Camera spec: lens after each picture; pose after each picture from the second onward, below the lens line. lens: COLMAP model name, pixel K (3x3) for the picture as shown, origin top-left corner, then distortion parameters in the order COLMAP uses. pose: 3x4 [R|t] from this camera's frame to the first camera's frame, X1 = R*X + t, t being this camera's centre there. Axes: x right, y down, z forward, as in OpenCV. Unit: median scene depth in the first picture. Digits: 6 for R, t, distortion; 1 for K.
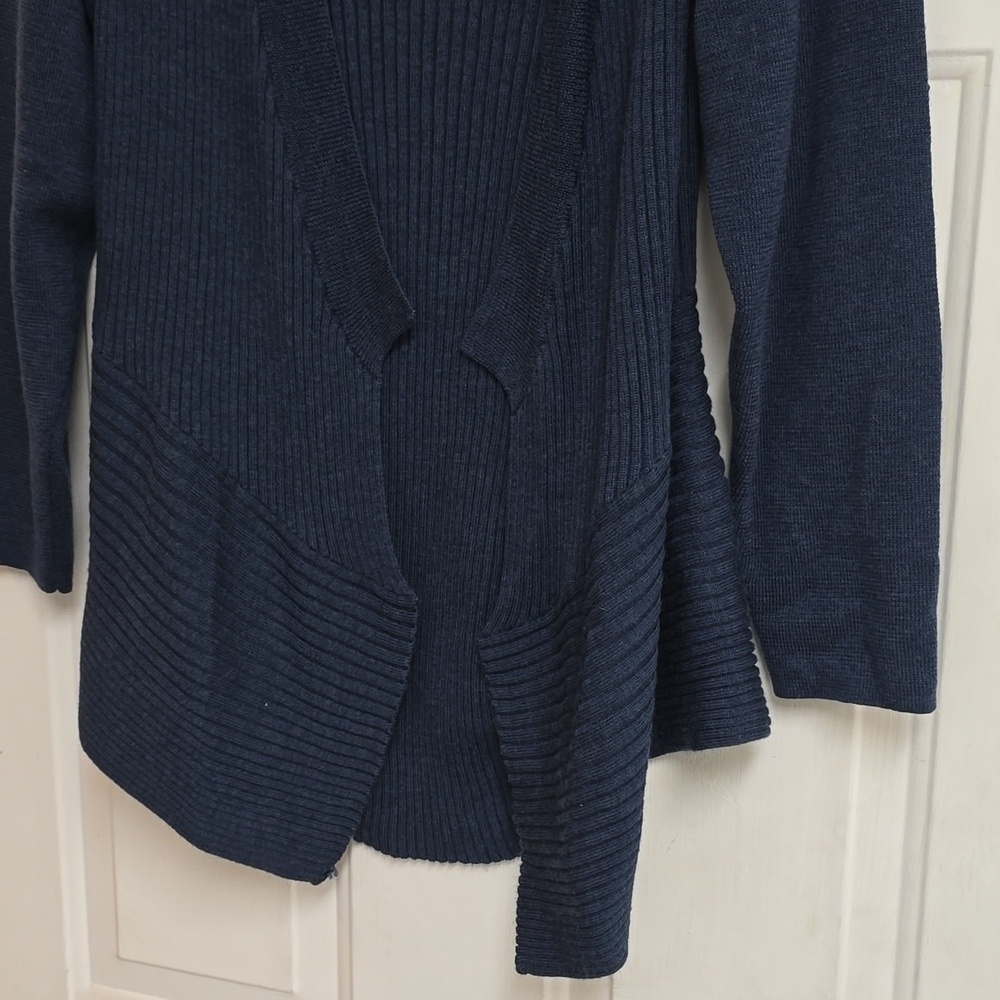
lens RADIAL K [[1450.9, 0, 500.0], [0, 1450.9, 500.0], [0, 0, 1]] dist [0.177985, -0.510249]
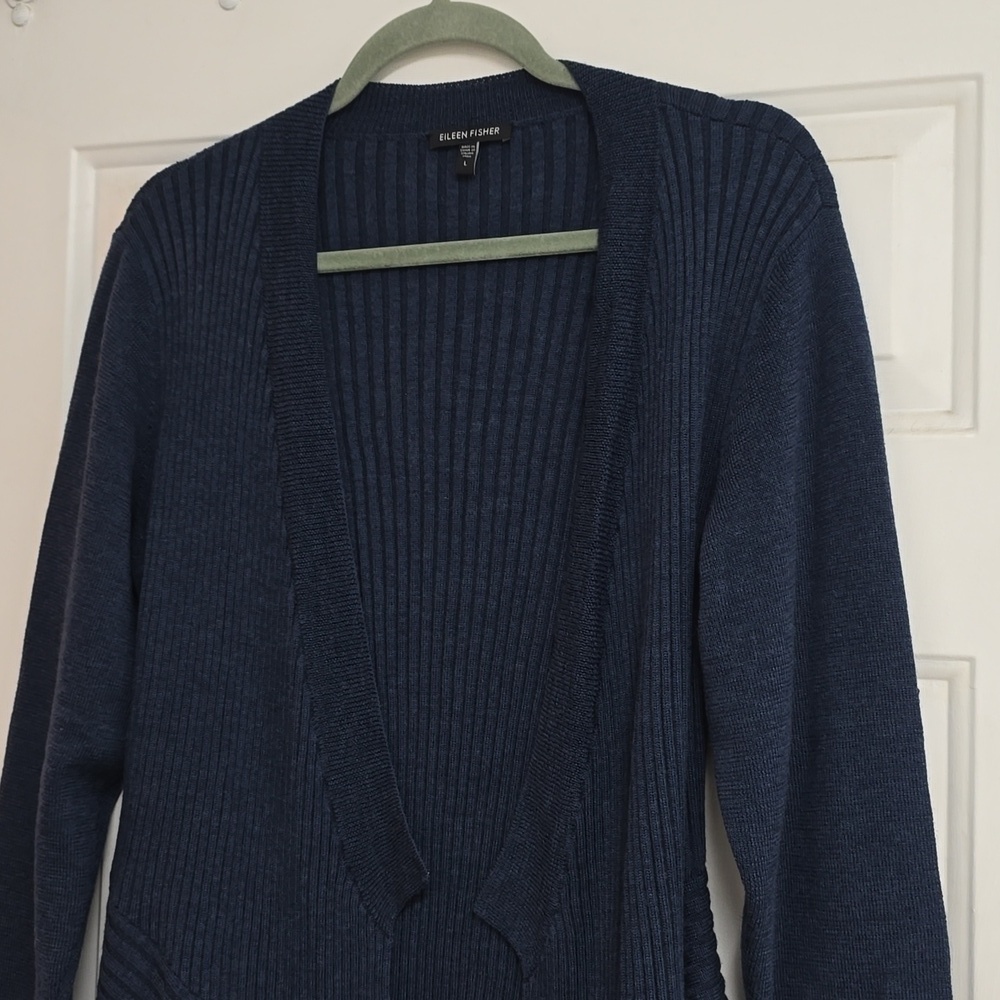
lens RADIAL K [[1450.9, 0, 500.0], [0, 1450.9, 500.0], [0, 0, 1]] dist [0.177985, -0.510249]
pose [[0.999800, 0.016944, 0.010577, -0.024539], [-0.013609, 0.965446, -0.260246, -0.115712], [-0.014622, 0.260051, 0.965484, -0.058552]]
